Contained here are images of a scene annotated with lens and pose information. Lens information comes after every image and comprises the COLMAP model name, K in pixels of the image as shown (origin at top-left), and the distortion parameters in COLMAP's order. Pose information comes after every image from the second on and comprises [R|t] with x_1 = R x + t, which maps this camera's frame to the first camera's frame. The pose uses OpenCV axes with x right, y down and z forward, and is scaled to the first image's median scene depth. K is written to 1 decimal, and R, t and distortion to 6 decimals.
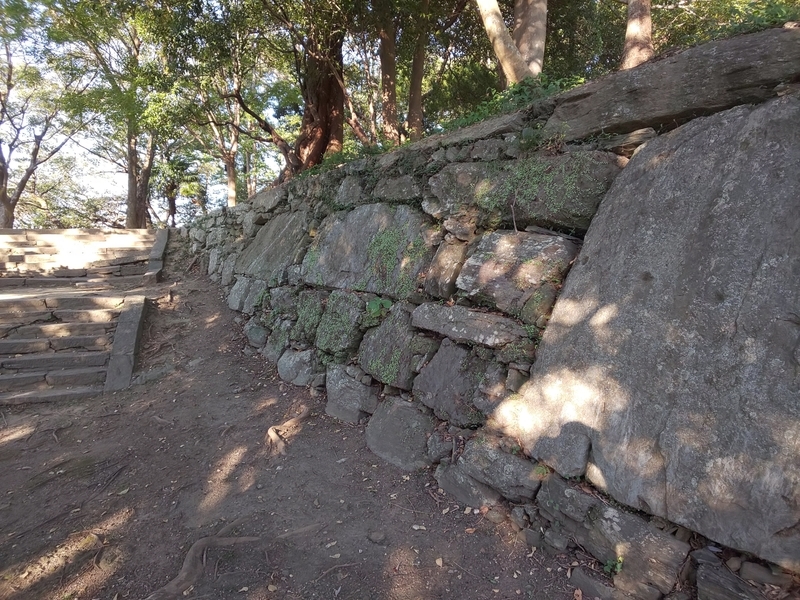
lens RADIAL K [[507.6, 0, 393.2], [0, 507.6, 303.6], [0, 0, 1]] dist [0.003348, -0.013762]
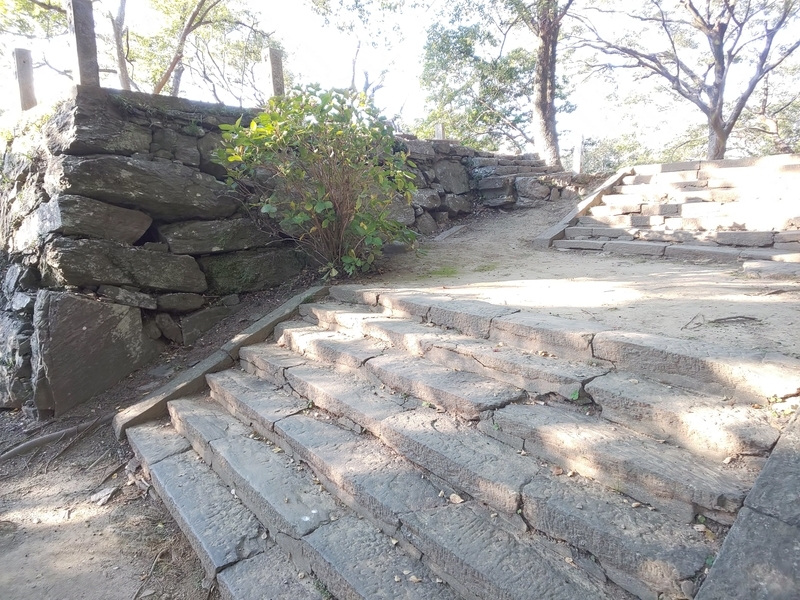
lens RADIAL K [[507.6, 0, 398.8], [0, 507.6, 296.0], [0, 0, 1]] dist [0.003348, -0.013762]
pose [[0.324289, 0.175154, -0.929601, -0.230422], [-0.065707, 0.984506, 0.162577, -0.061924], [0.943673, 0.008360, 0.330774, 0.452804]]
